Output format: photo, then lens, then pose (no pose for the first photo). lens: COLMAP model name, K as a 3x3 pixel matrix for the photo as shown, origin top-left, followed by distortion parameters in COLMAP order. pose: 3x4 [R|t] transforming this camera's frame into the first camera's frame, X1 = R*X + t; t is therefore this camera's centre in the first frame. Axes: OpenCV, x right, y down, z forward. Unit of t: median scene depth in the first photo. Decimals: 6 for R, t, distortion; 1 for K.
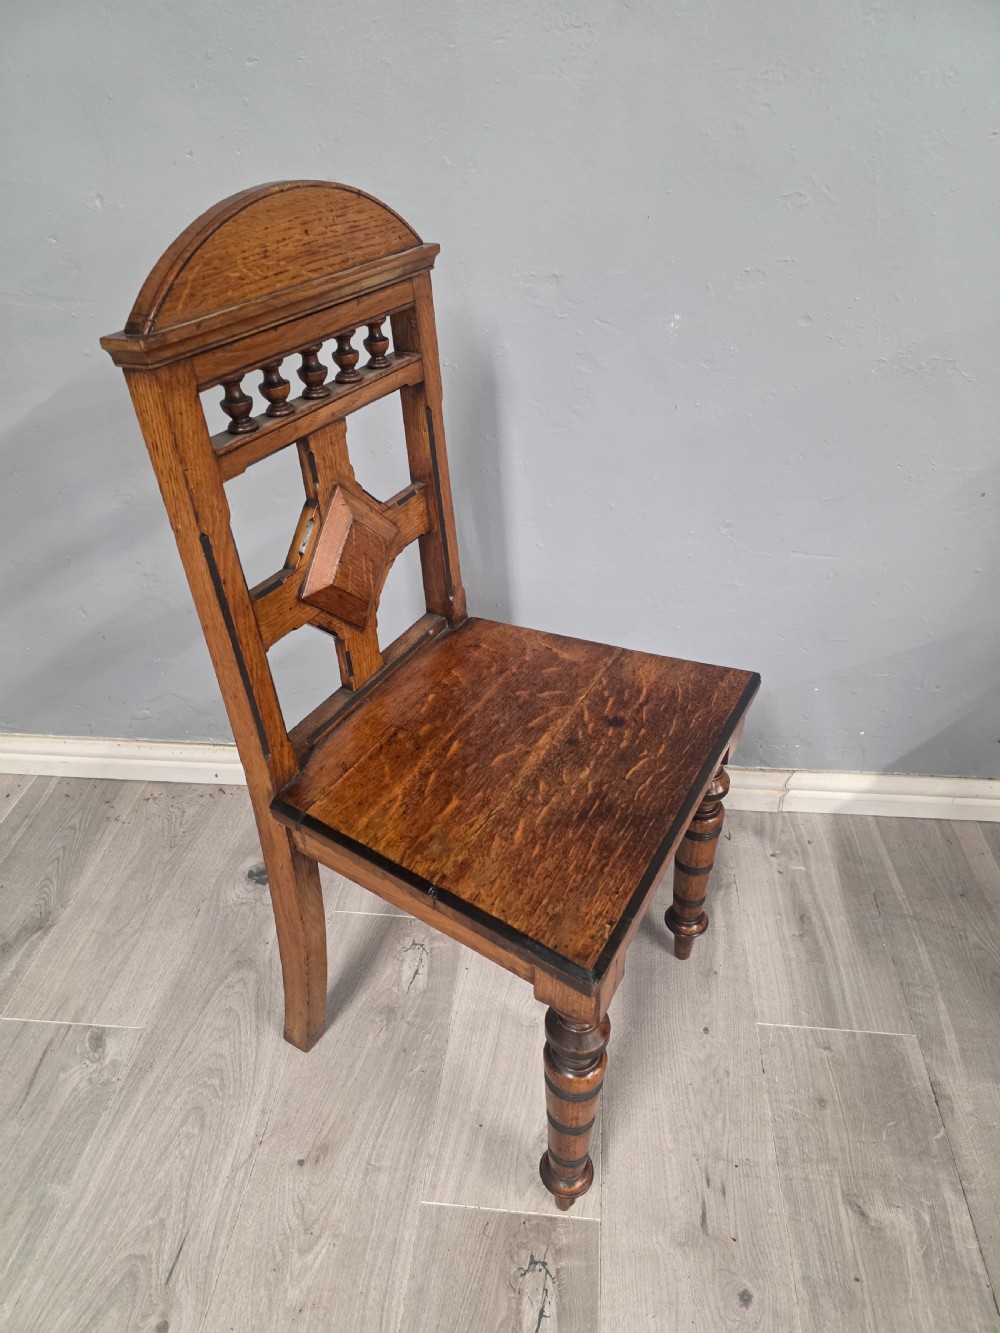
lens RADIAL K [[905.0, 0, 498.9], [0, 905.0, 673.9], [0, 0, 1]] dist [0.063335, -0.065857]
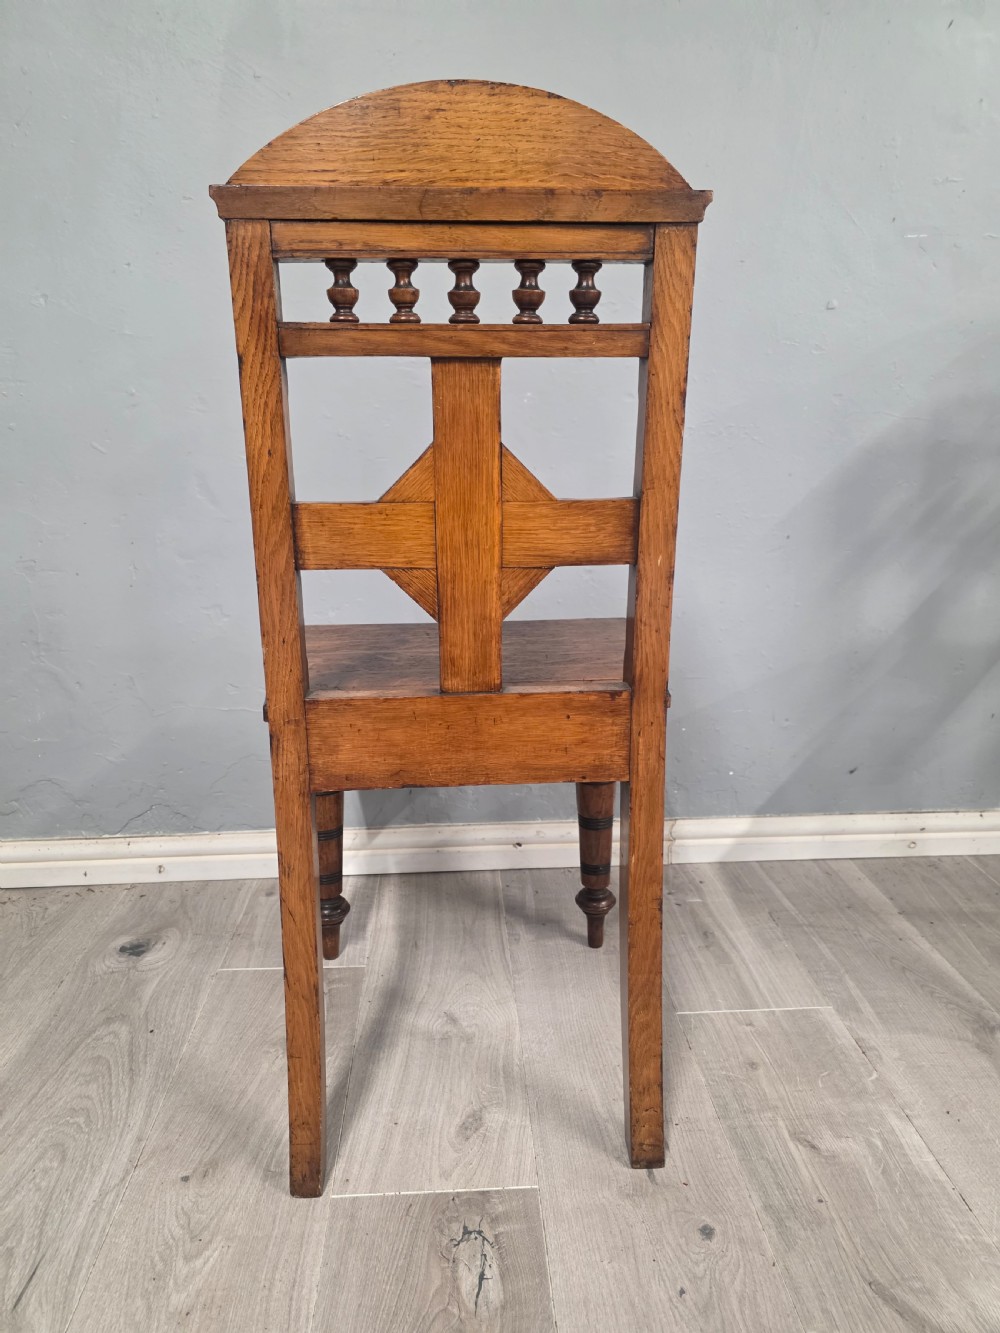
lens RADIAL K [[905.0, 0, 495.0], [0, 905.0, 657.8], [0, 0, 1]] dist [0.063335, -0.065857]
pose [[0.988014, -0.022756, 0.152677, -0.051542], [0.077798, 0.927679, -0.365185, 0.418232], [-0.133325, 0.372686, 0.918330, 0.001408]]
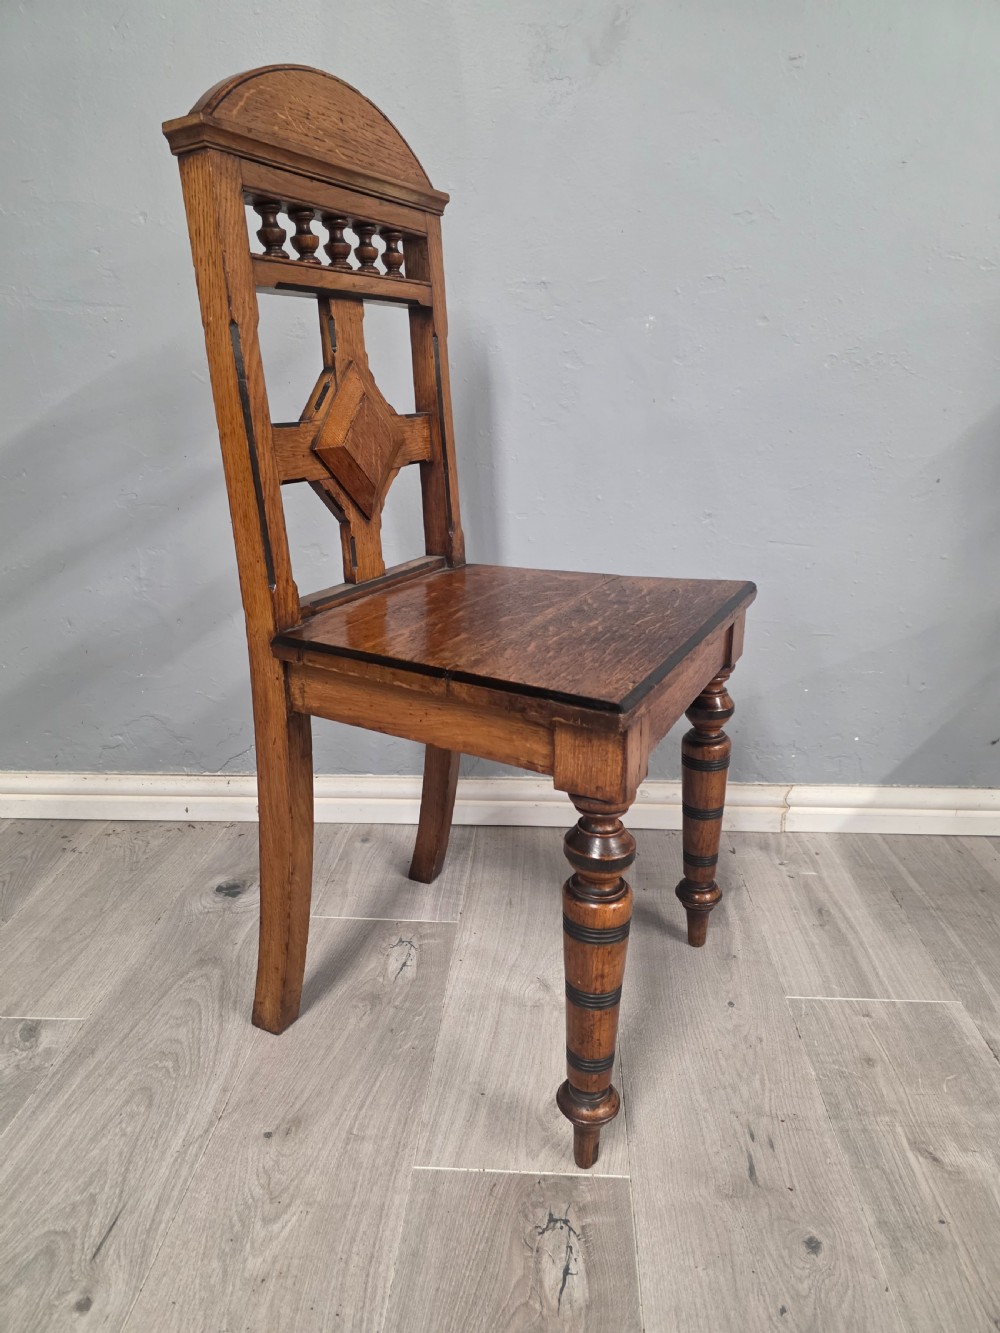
lens RADIAL K [[905.0, 0, 510.5], [0, 905.0, 658.2], [0, 0, 1]] dist [0.063335, -0.065857]
pose [[0.998672, 0.001460, 0.051492, -0.039519], [0.014319, 0.952332, -0.304727, 0.377448], [-0.049483, 0.305059, 0.951047, 0.064285]]
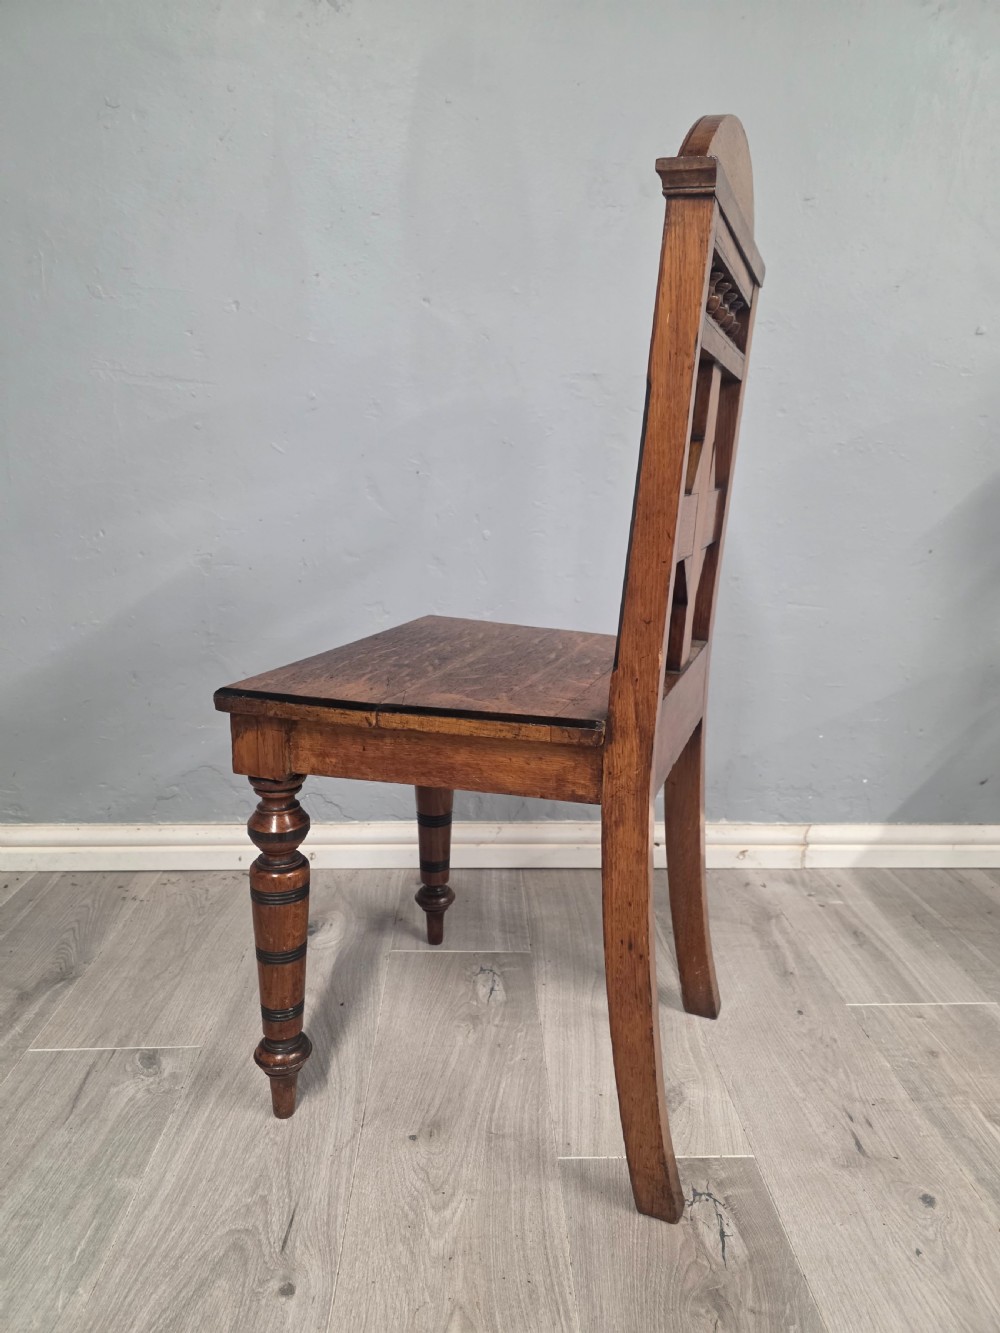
lens RADIAL K [[905.0, 0, 510.2], [0, 905.0, 659.5], [0, 0, 1]] dist [0.063335, -0.065857]
pose [[0.988724, 0.008972, 0.149479, -0.259632], [0.050512, 0.919718, -0.389316, 0.457527], [-0.140972, 0.392476, 0.908895, 0.000808]]
